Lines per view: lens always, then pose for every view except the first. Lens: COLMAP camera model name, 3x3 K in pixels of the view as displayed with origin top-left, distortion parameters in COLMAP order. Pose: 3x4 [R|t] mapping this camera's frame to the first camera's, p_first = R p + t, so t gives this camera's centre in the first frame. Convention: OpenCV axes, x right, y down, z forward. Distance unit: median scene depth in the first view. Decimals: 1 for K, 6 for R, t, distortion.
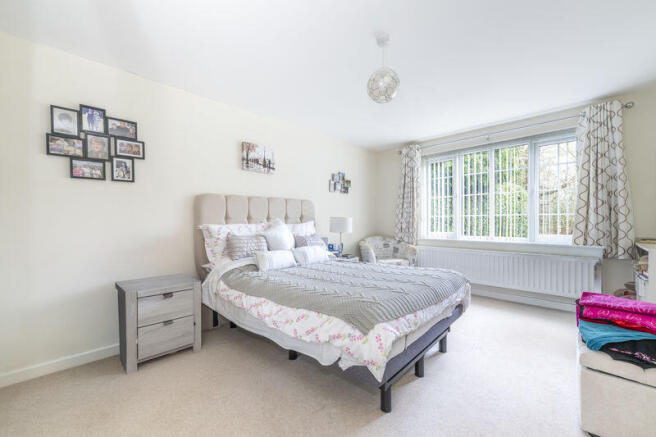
lens RADIAL K [[271.2, 0, 327.7], [0, 271.2, 222.1], [0, 0, 1]] dist [0.000266, 0.000030]
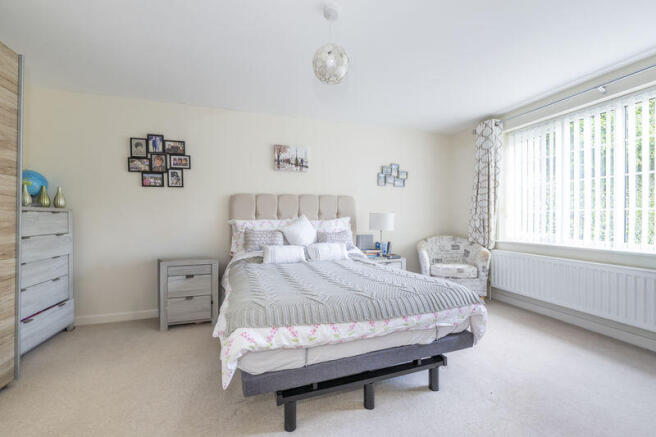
lens RADIAL K [[268.0, 0, 328.0], [0, 268.0, 218.5], [0, 0, 1]] dist [-0.000693, 0.000015]
pose [[0.881271, 0.004623, -0.472588, 0.437859], [-0.004322, 0.999989, 0.001723, -0.001447], [0.472591, 0.000524, 0.881282, 0.166212]]
